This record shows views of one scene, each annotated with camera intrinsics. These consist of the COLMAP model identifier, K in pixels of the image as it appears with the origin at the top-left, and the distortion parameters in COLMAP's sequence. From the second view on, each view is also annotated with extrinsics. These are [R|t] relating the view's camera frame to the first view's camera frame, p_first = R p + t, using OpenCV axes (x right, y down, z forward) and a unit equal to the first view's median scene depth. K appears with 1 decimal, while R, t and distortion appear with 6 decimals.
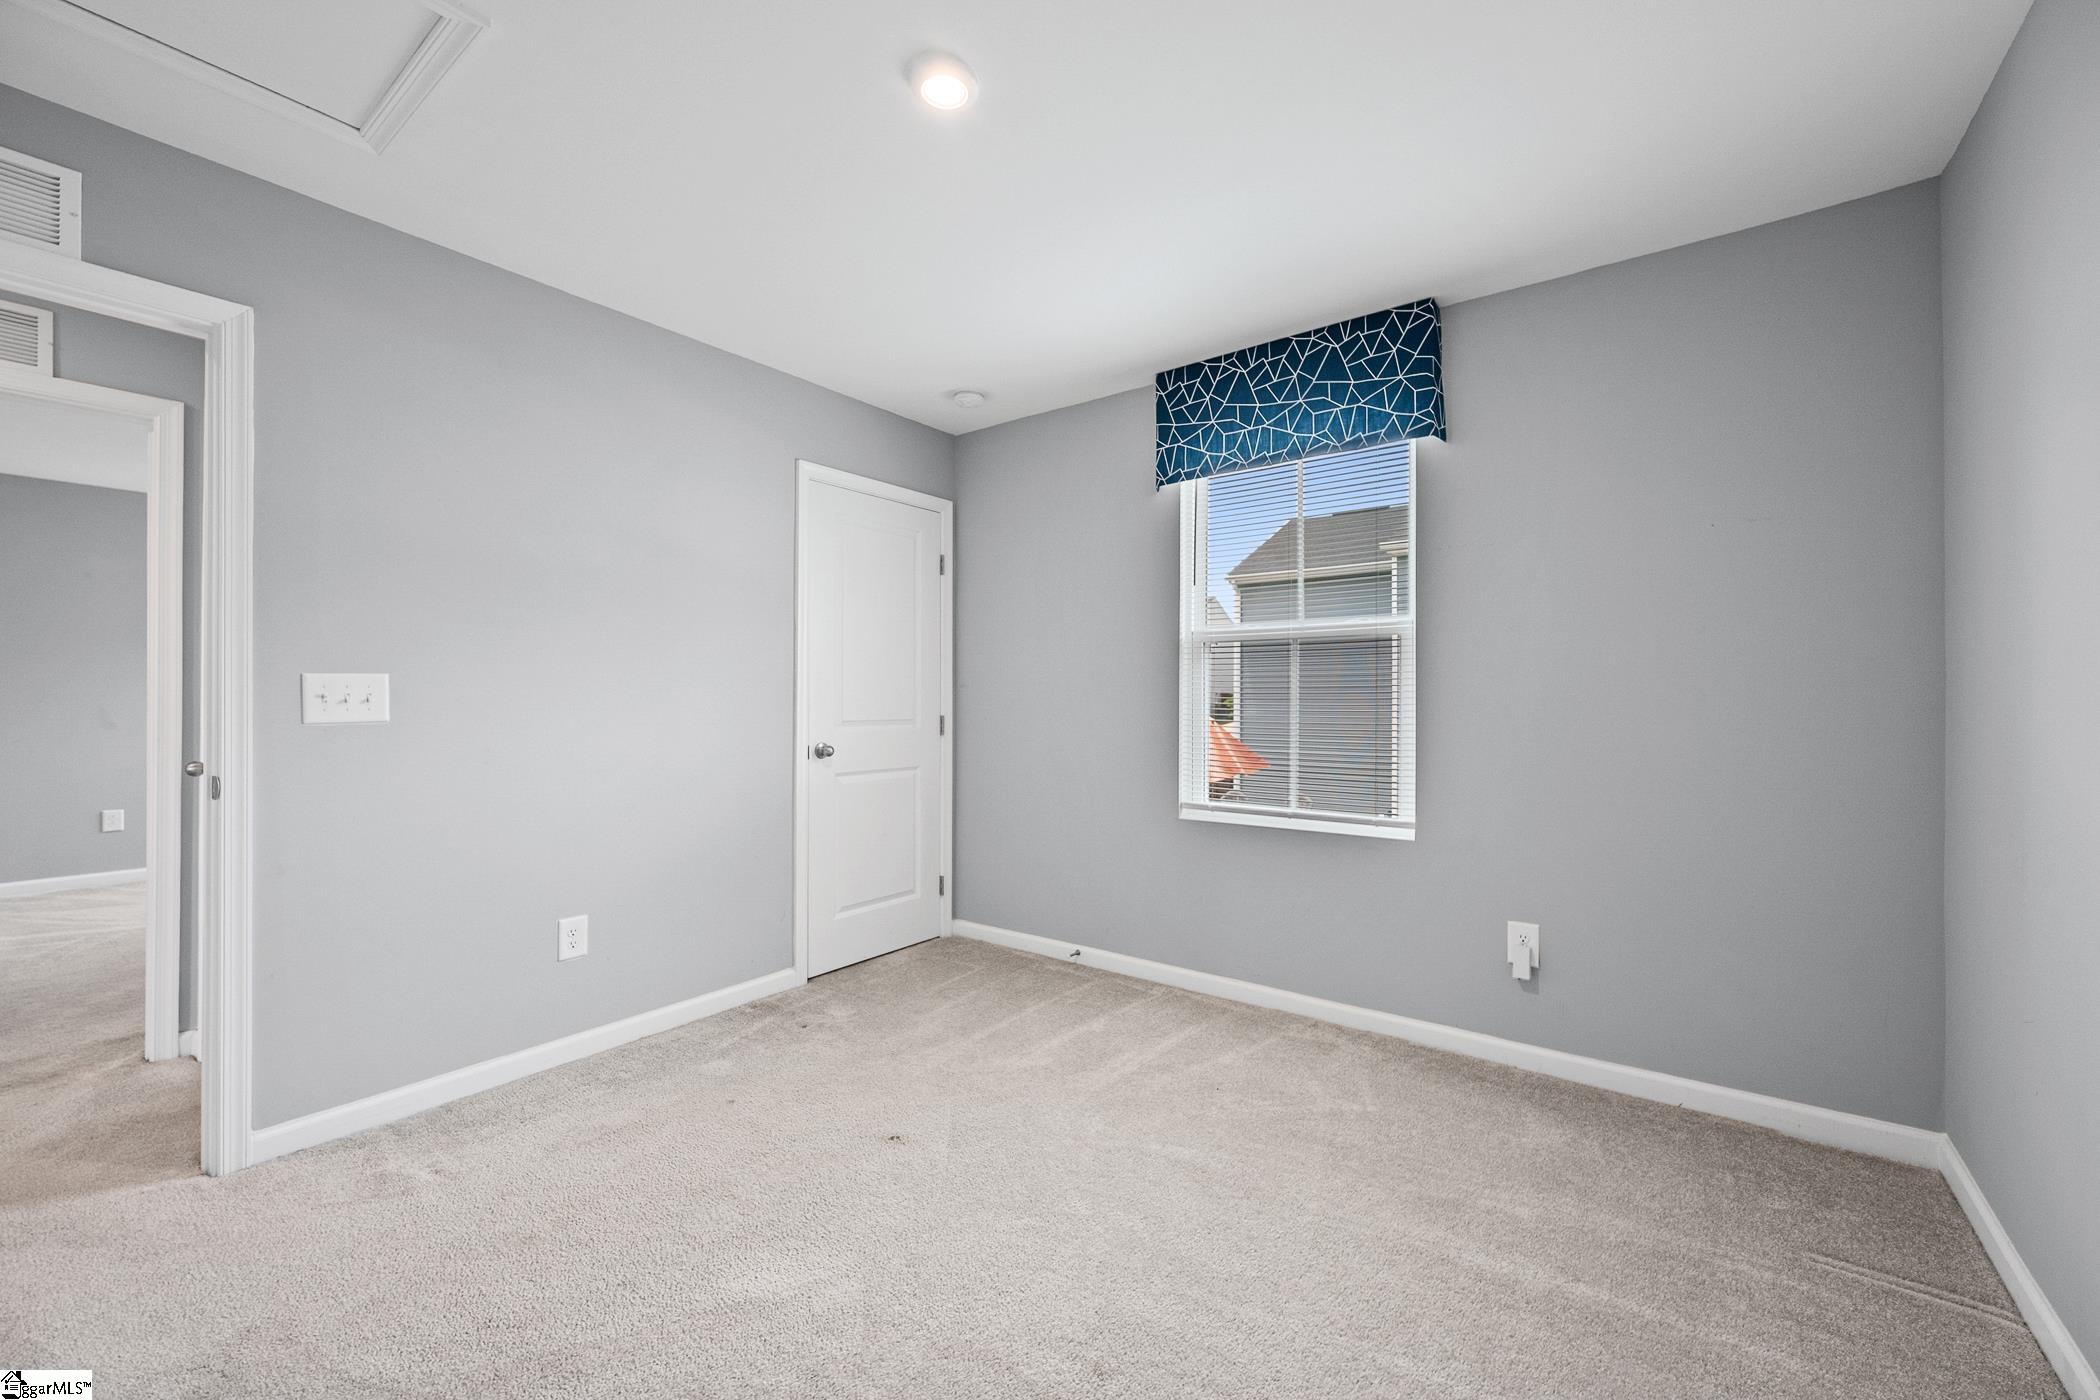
lens RADIAL K [[832.6, 0, 1048.0], [0, 832.6, 688.3], [0, 0, 1]] dist [-0.002138, -0.000022]
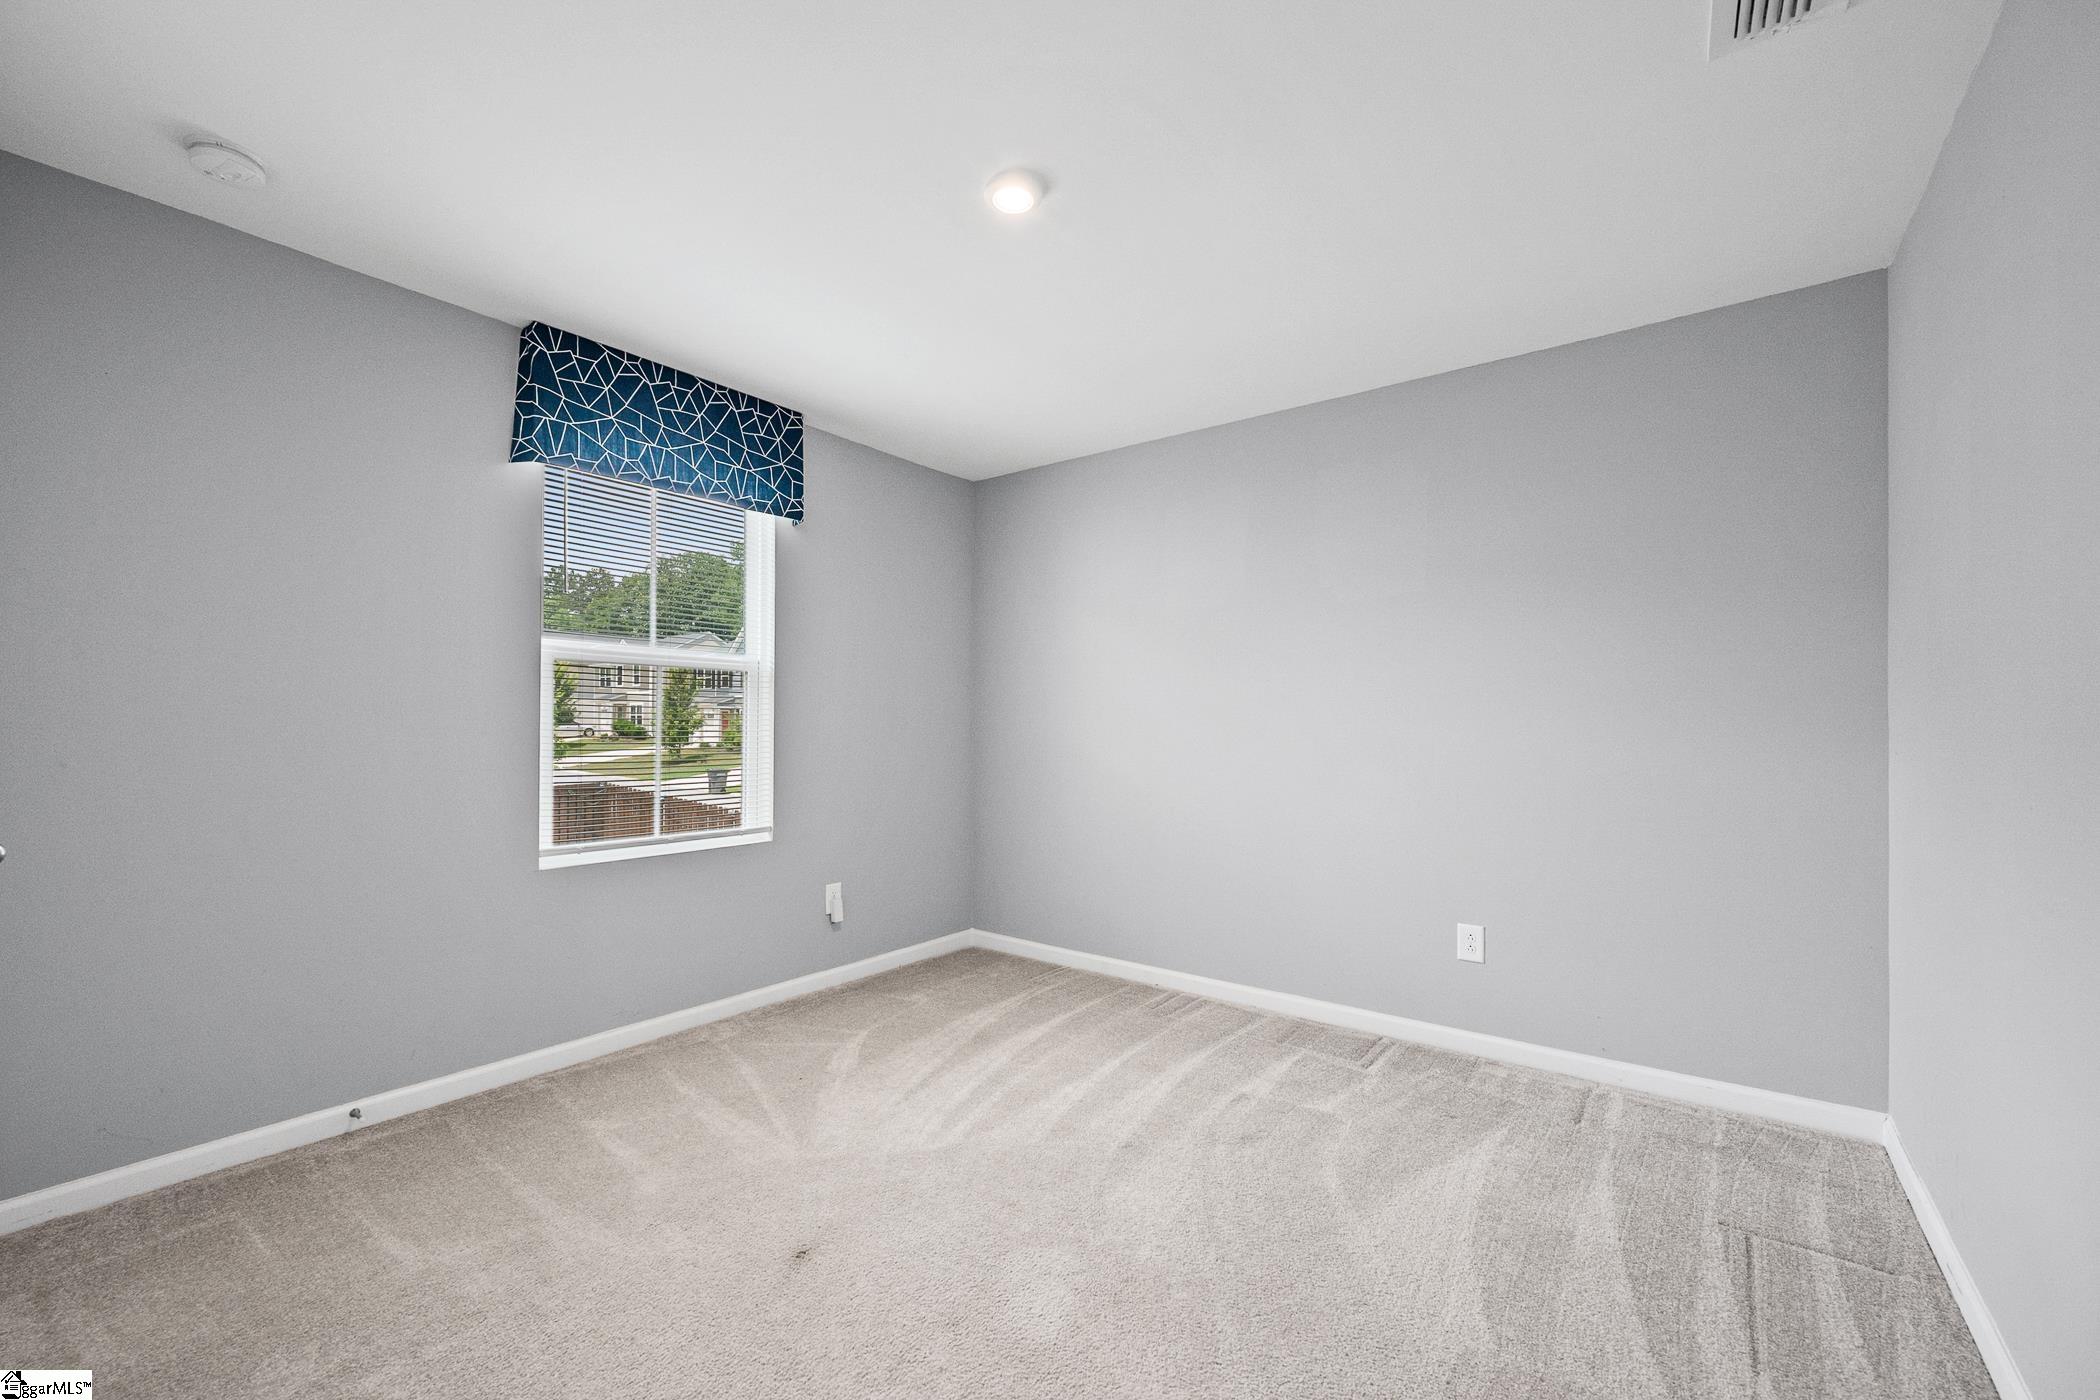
lens RADIAL K [[807.1, 0, 1042.4], [0, 807.1, 729.9], [0, 0, 1]] dist [-0.019756, 0.000040]
pose [[0.013793, 0.003731, 0.999898, -0.683087], [-0.006318, 0.999973, -0.003644, 0.018874], [-0.999885, -0.006267, 0.013817, 0.536228]]
